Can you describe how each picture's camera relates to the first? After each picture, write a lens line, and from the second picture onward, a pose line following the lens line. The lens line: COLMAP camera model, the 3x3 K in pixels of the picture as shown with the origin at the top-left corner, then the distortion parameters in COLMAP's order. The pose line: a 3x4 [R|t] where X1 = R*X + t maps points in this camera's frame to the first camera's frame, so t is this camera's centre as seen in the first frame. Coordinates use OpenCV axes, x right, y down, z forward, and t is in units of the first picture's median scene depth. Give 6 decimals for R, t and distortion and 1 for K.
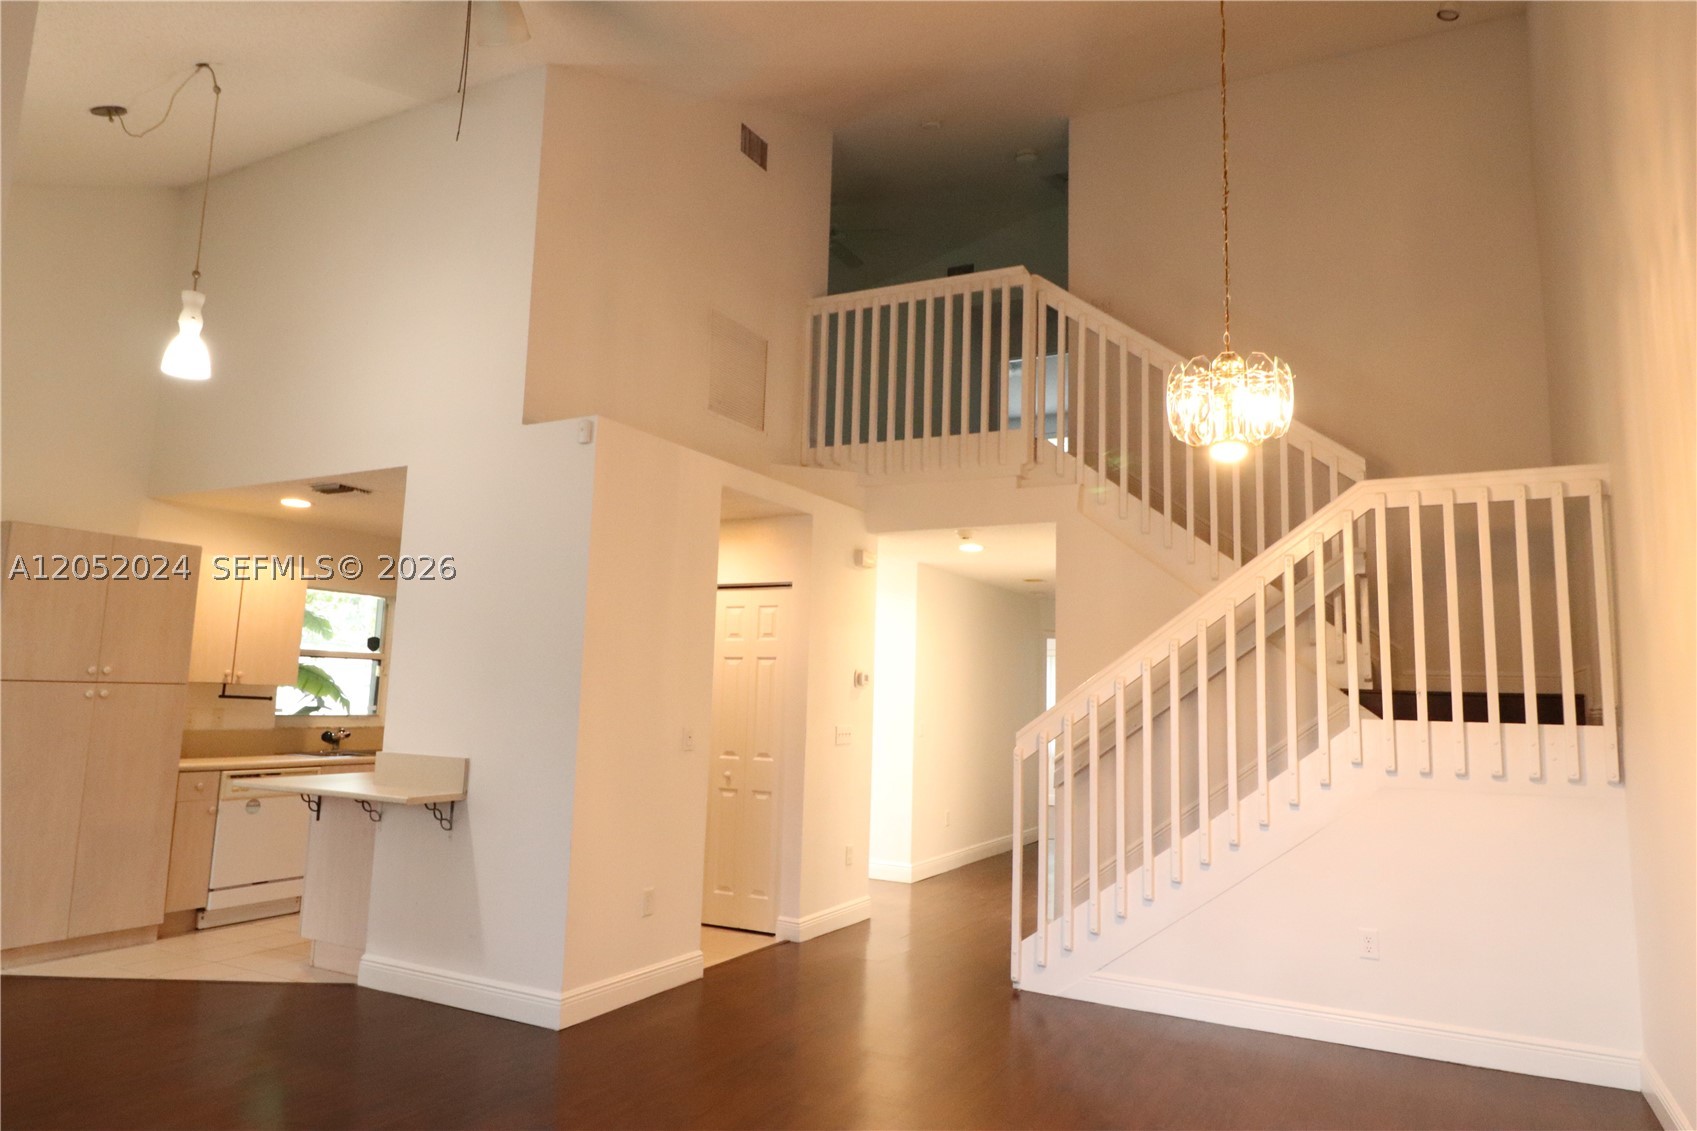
lens RADIAL K [[1069.9, 0, 848.5], [0, 1069.9, 565.5], [0, 0, 1]] dist [0.000362, -0.011253]
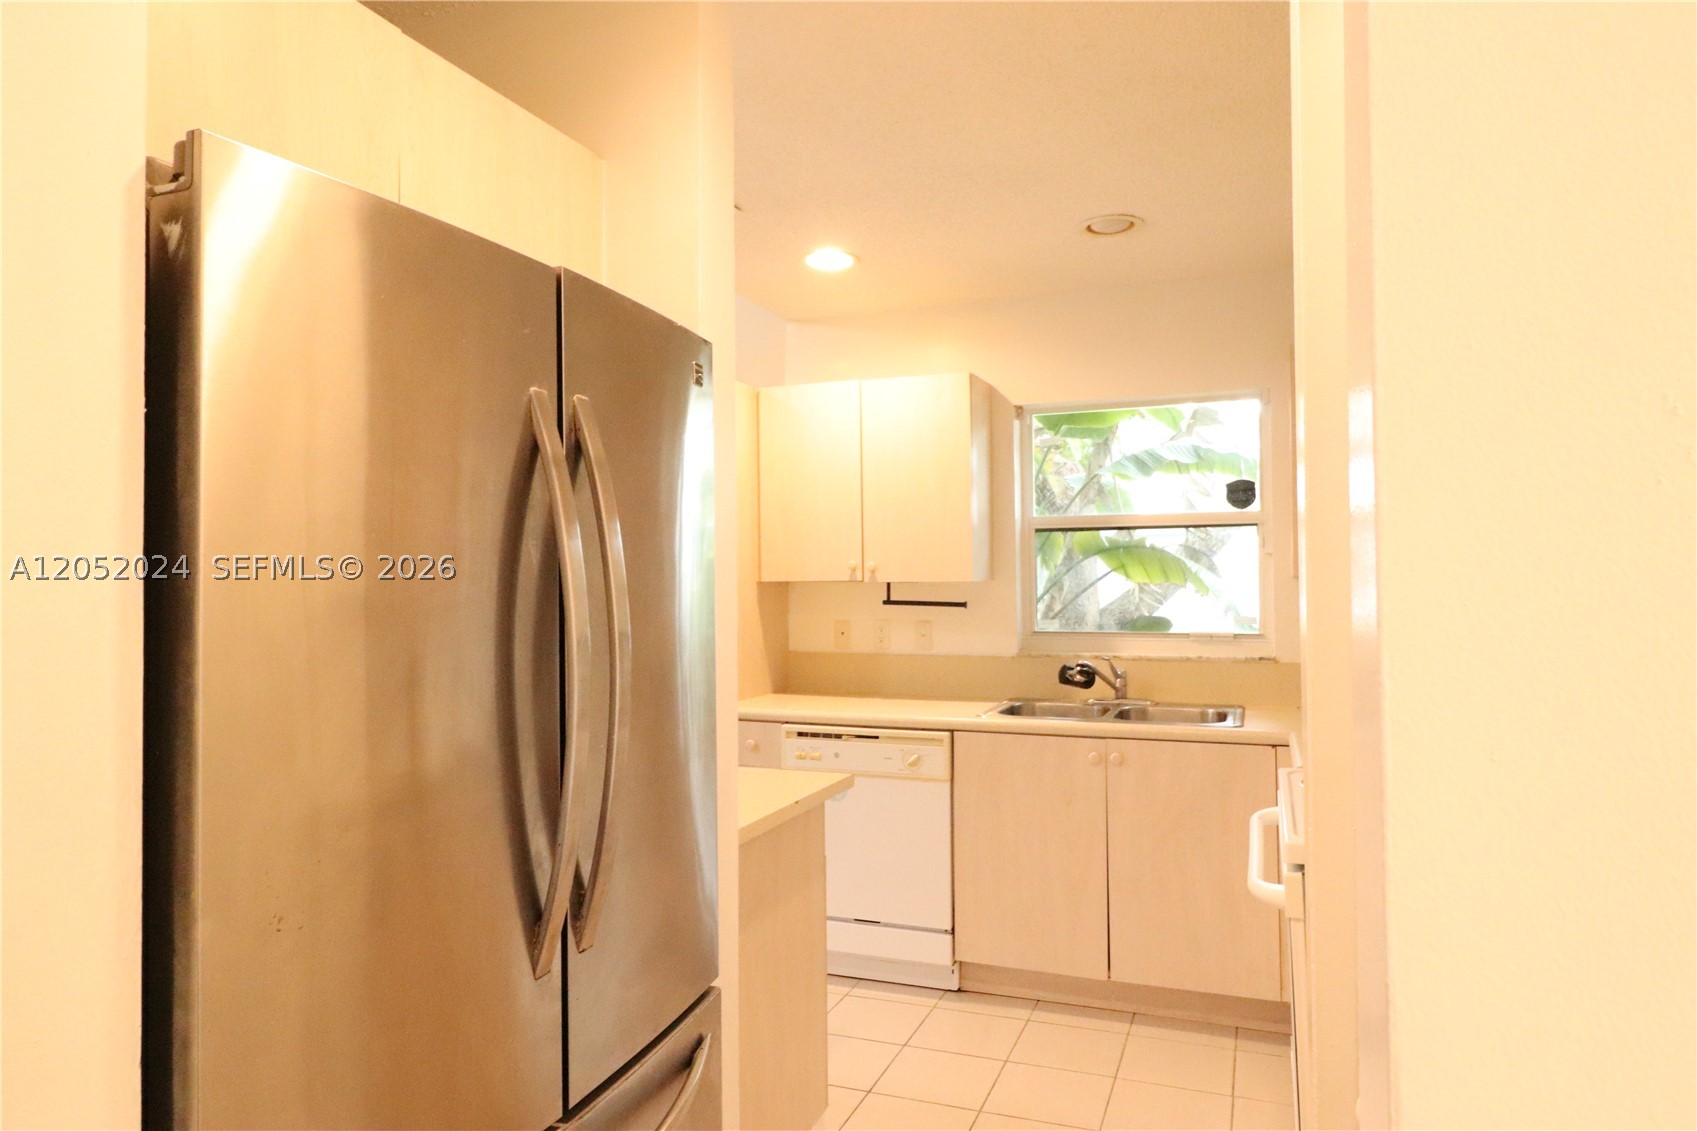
lens RADIAL K [[1069.9, 0, 848.5], [0, 1069.9, 565.5], [0, 0, 1]] dist [0.000362, -0.011253]
pose [[0.126686, -0.040324, -0.991123, 0.033859], [0.133762, 0.990742, -0.023211, 0.124517], [0.982883, -0.129634, 0.130907, 0.993222]]
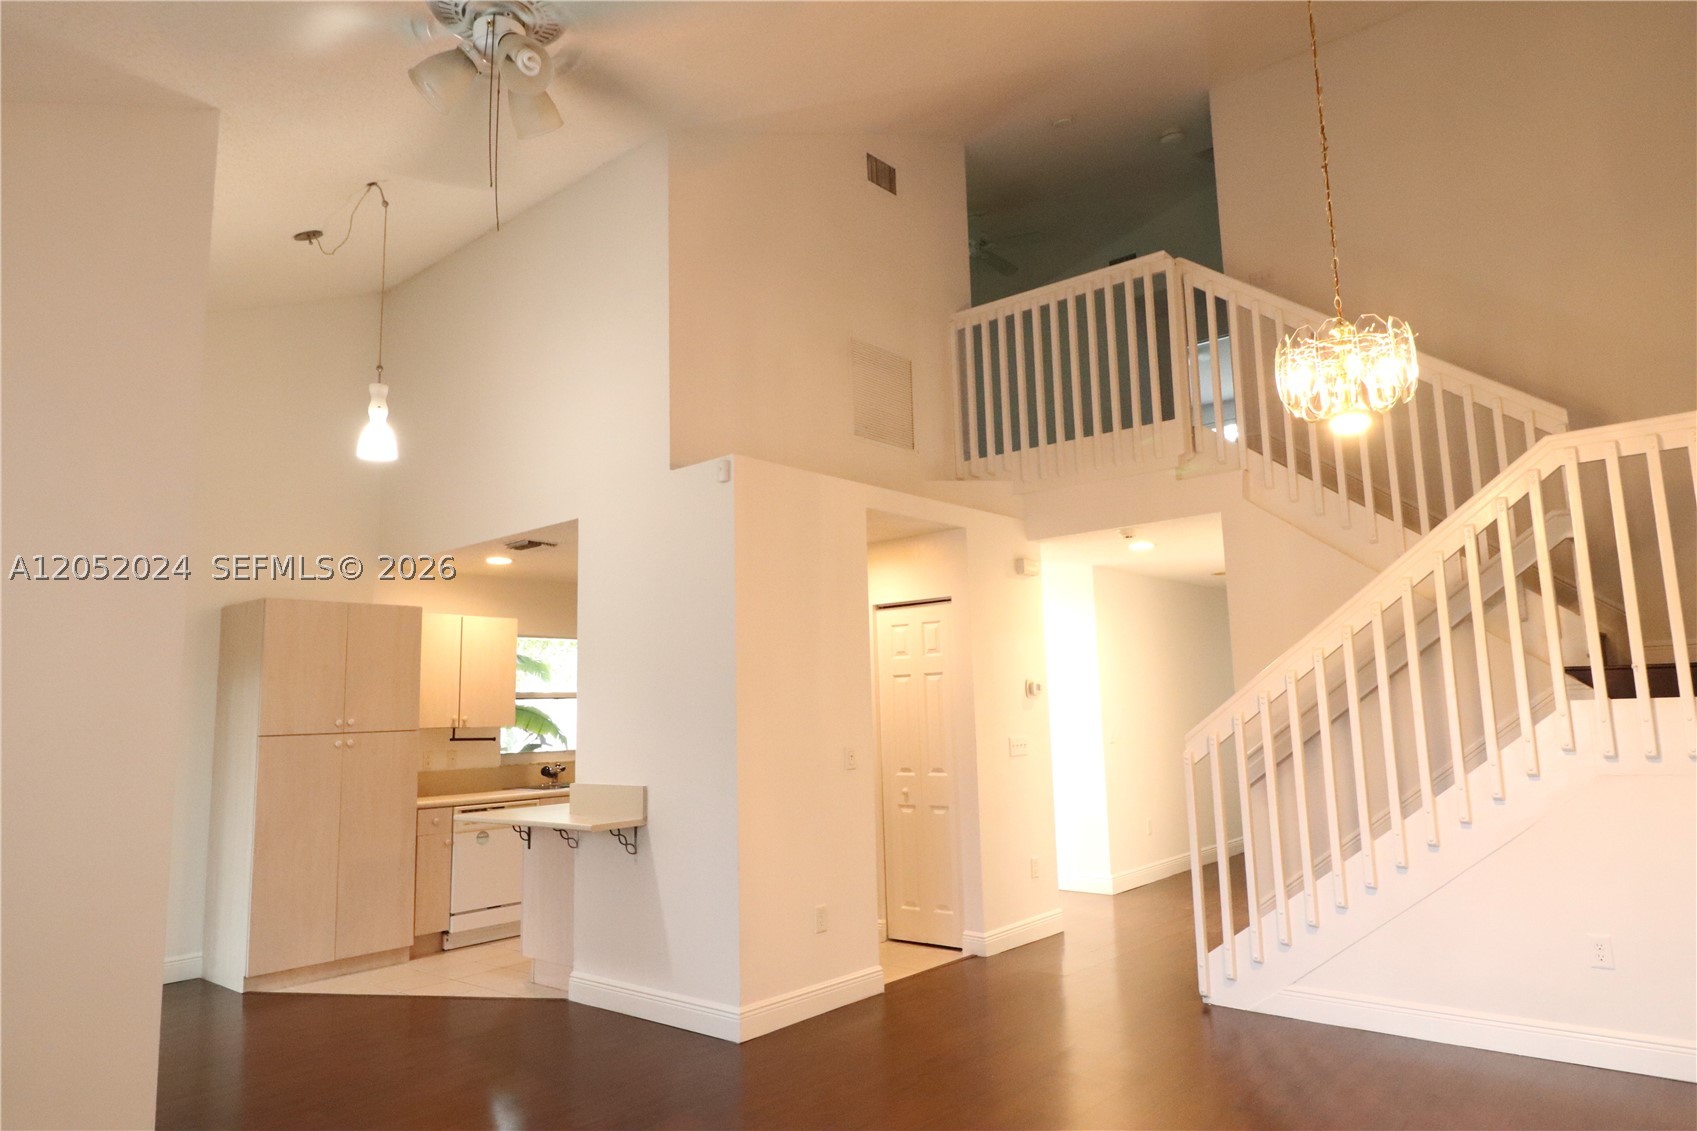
lens RADIAL K [[1069.9, 0, 848.5], [0, 1069.9, 565.5], [0, 0, 1]] dist [0.000362, -0.011253]
pose [[0.974229, -0.085069, -0.208906, 0.068929], [0.082122, 0.996362, -0.022758, 0.001510], [0.210082, 0.005016, 0.977671, -0.002032]]
